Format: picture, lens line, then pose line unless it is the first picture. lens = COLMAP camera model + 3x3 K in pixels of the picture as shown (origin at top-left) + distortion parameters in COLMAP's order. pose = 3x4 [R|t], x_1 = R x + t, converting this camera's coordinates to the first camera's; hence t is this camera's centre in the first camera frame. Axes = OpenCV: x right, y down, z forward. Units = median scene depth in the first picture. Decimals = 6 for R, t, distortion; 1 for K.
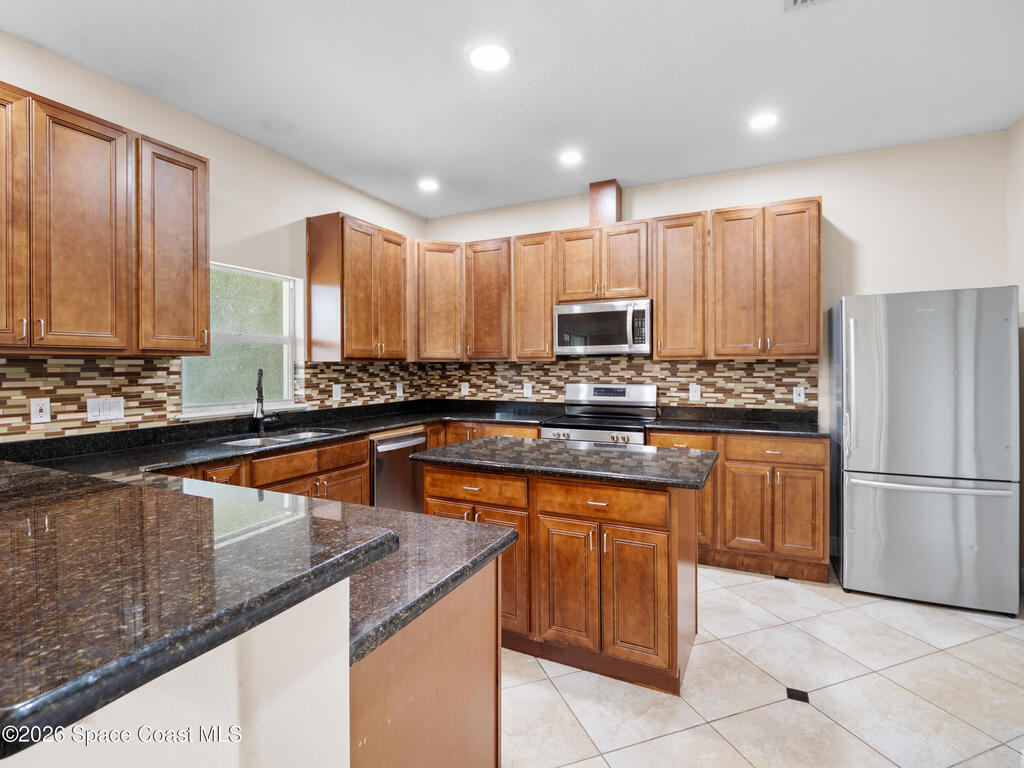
lens RADIAL K [[497.3, 0, 508.7], [0, 497.3, 375.5], [0, 0, 1]] dist [-0.002818, -0.000402]
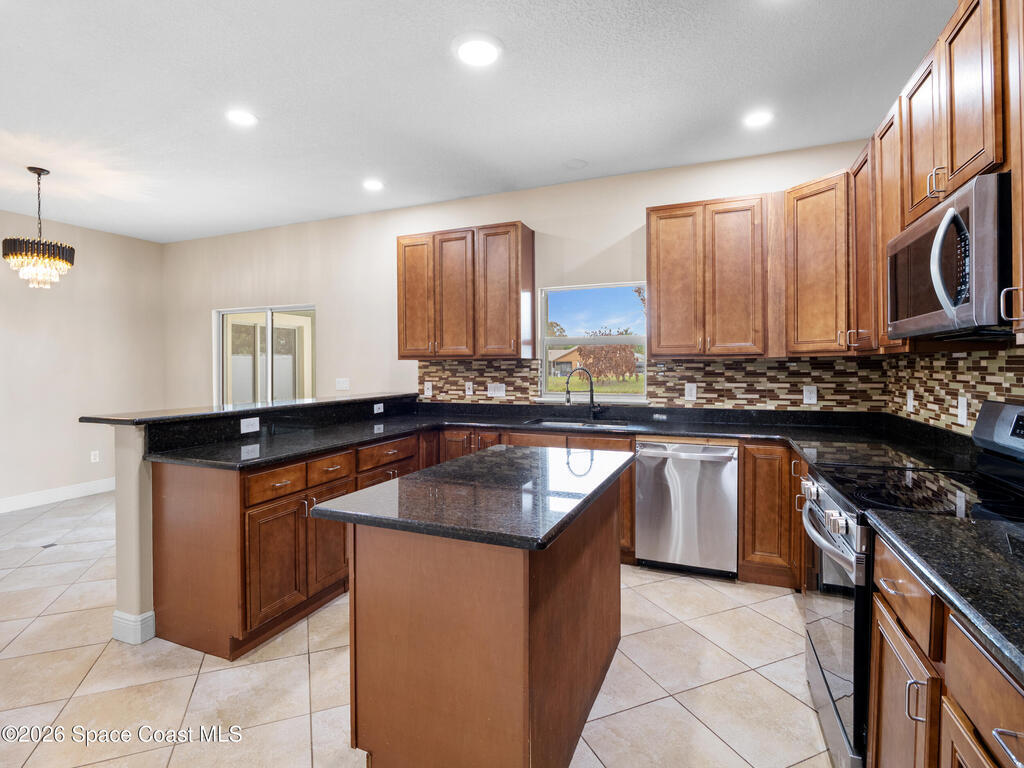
lens RADIAL K [[497.3, 0, 509.2], [0, 497.3, 377.0], [0, 0, 1]] dist [-0.002818, -0.000402]
pose [[0.068782, 0.021761, -0.997394, 0.593043], [-0.012661, 0.999701, 0.020938, -0.009474], [0.997551, 0.011188, 0.069037, 0.619271]]
